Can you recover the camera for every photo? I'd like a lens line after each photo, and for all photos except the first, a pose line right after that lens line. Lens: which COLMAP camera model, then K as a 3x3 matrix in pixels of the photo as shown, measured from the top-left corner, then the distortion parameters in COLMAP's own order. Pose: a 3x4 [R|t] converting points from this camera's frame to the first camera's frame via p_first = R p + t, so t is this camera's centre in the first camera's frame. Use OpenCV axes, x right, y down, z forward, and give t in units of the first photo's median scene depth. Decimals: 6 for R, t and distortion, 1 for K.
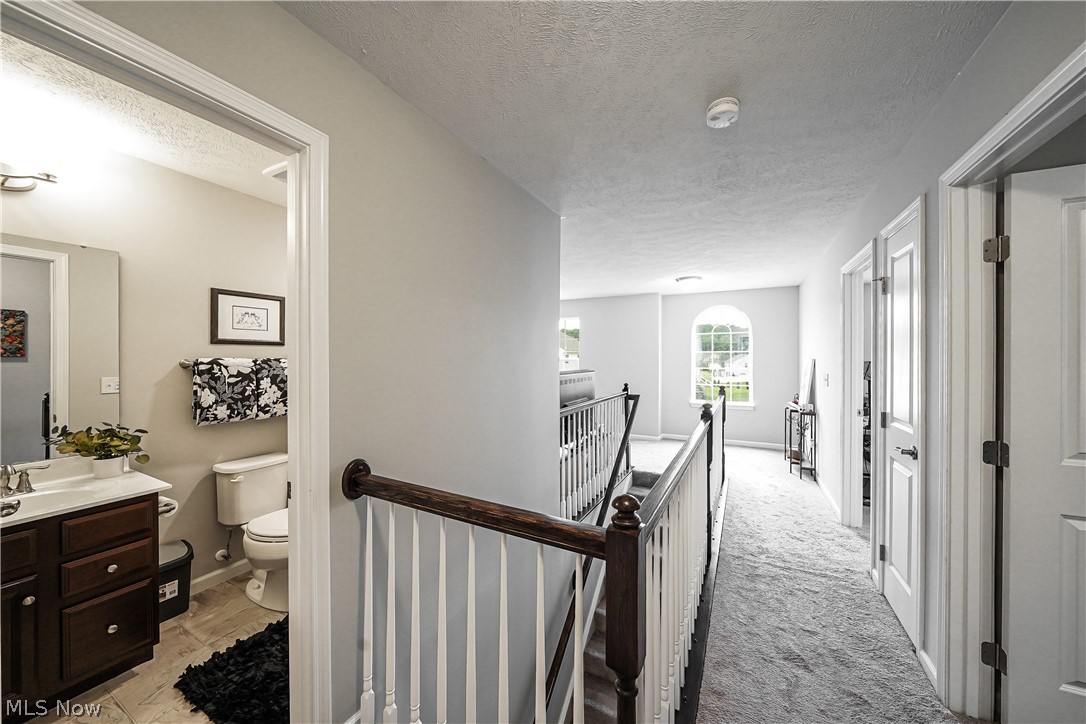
lens RADIAL K [[368.9, 0, 543.0], [0, 368.9, 362.0], [0, 0, 1]] dist [-0.001862, -0.000269]
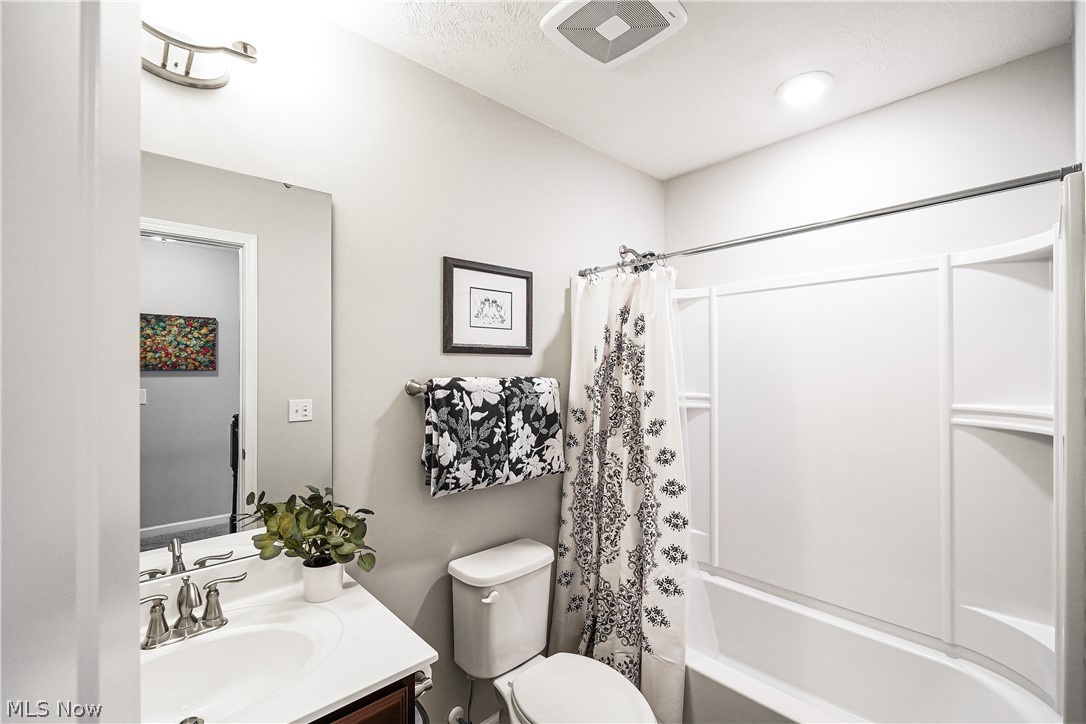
lens RADIAL K [[460.3, 0, 543.7], [0, 460.3, 374.4], [0, 0, 1]] dist [0.000573, -0.000094]
pose [[0.943929, 0.004000, -0.330126, -0.513329], [-0.003377, 0.999991, 0.002459, -0.017612], [0.330133, -0.001207, 0.943934, 0.365739]]
